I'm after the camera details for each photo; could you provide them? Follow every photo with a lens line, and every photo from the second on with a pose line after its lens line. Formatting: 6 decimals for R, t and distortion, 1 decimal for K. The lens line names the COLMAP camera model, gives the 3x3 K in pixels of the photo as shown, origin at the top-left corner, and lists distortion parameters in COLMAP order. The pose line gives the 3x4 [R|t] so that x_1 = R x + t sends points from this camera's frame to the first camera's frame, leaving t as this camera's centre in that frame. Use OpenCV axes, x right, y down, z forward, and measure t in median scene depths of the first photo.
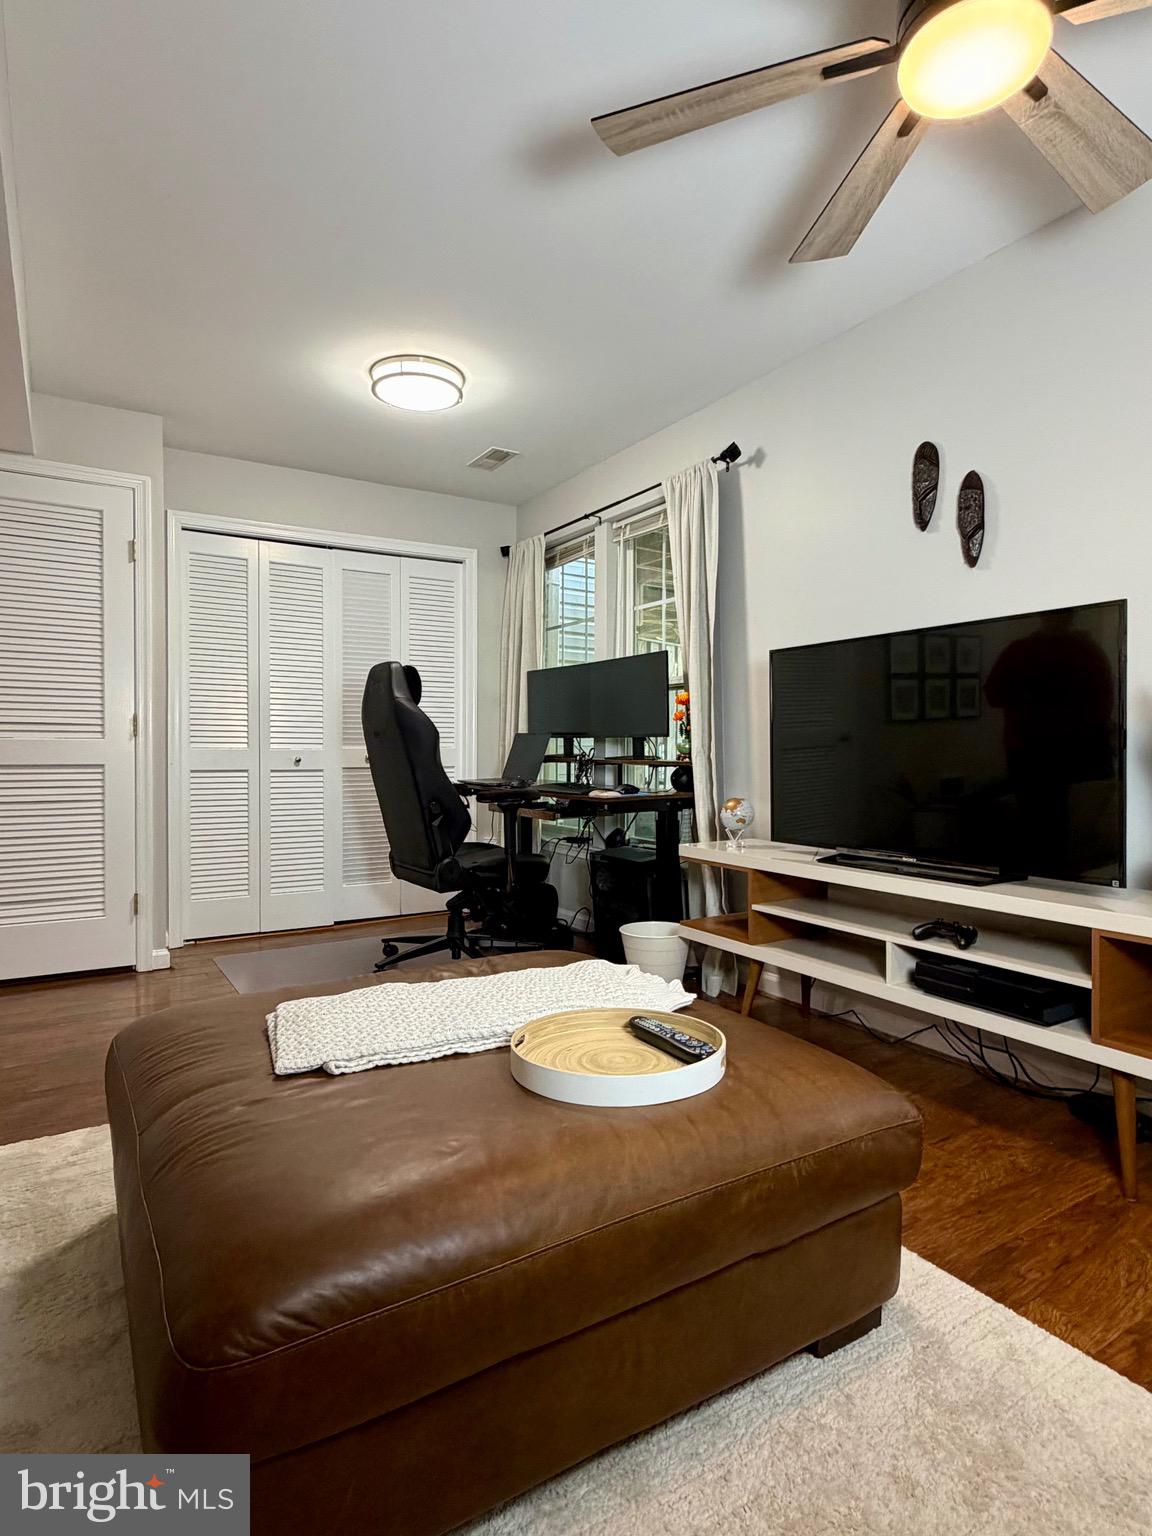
lens RADIAL K [[832.7, 0, 576.7], [0, 832.7, 762.4], [0, 0, 1]] dist [-0.000463, 0.001903]
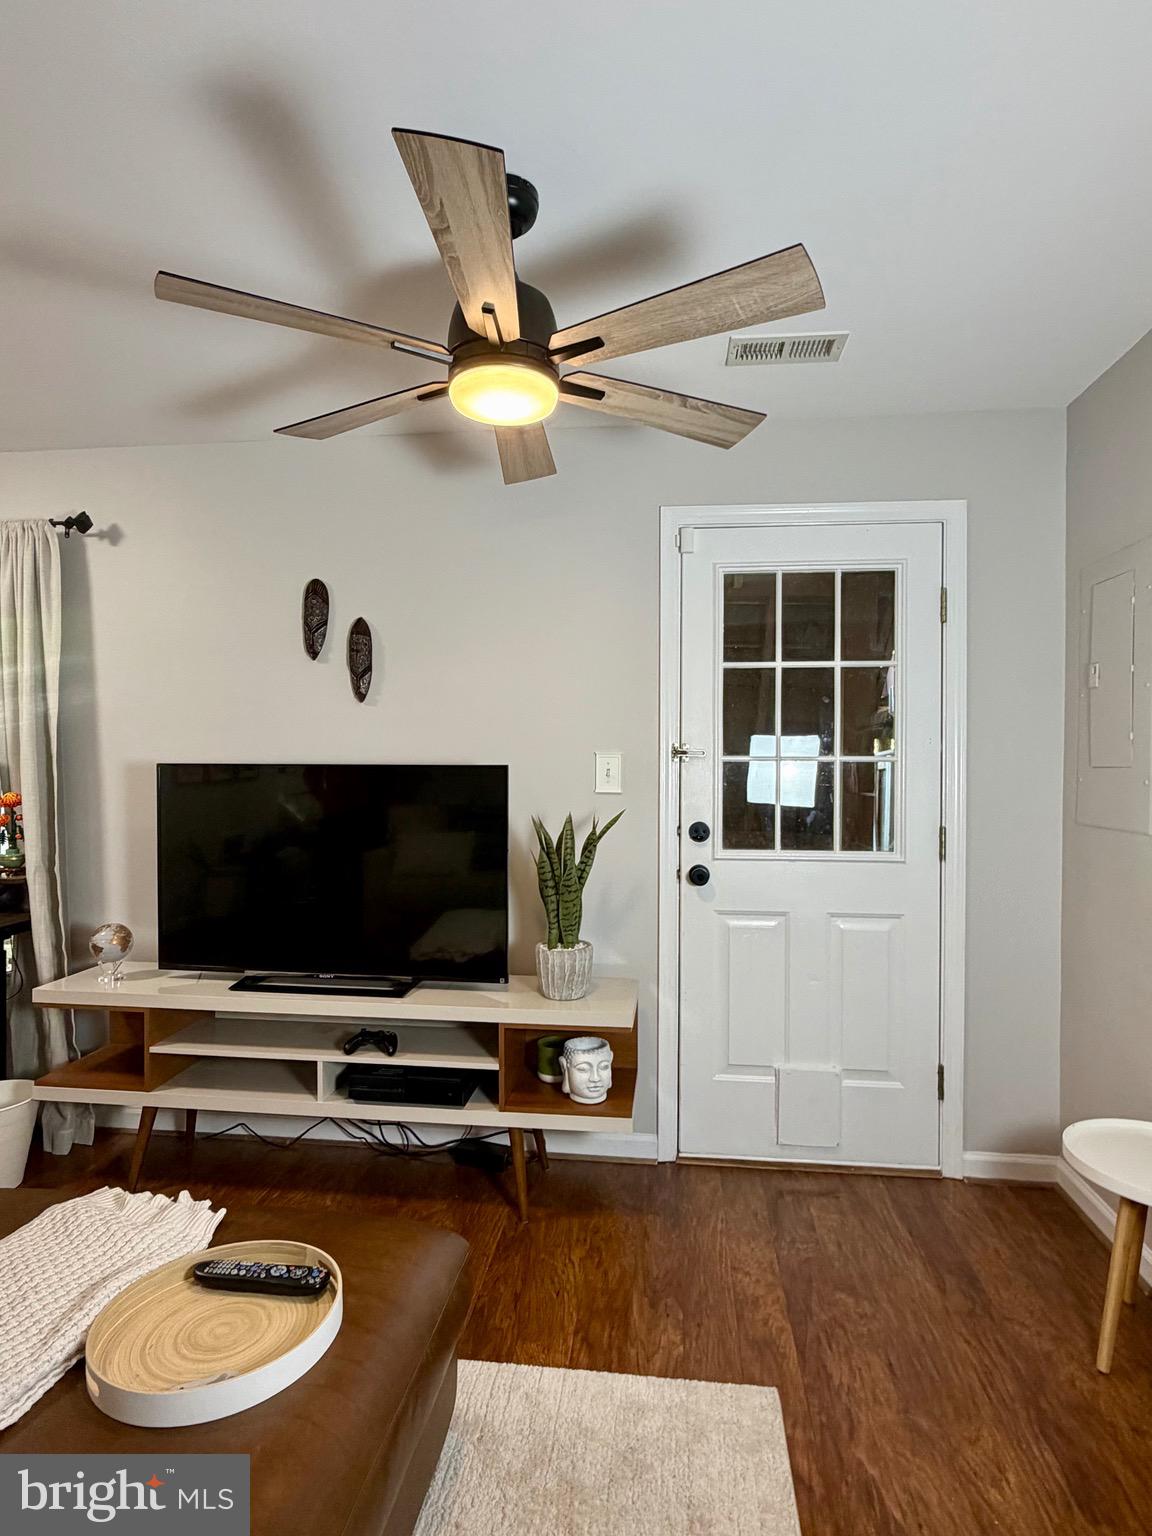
lens RADIAL K [[832.7, 0, 577.8], [0, 832.7, 763.2], [0, 0, 1]] dist [-0.000463, 0.001903]
pose [[0.621766, 0.003601, 0.783195, -0.252001], [0.009845, 0.999874, -0.012413, -0.147438], [-0.783141, 0.015429, 0.621652, 0.070267]]
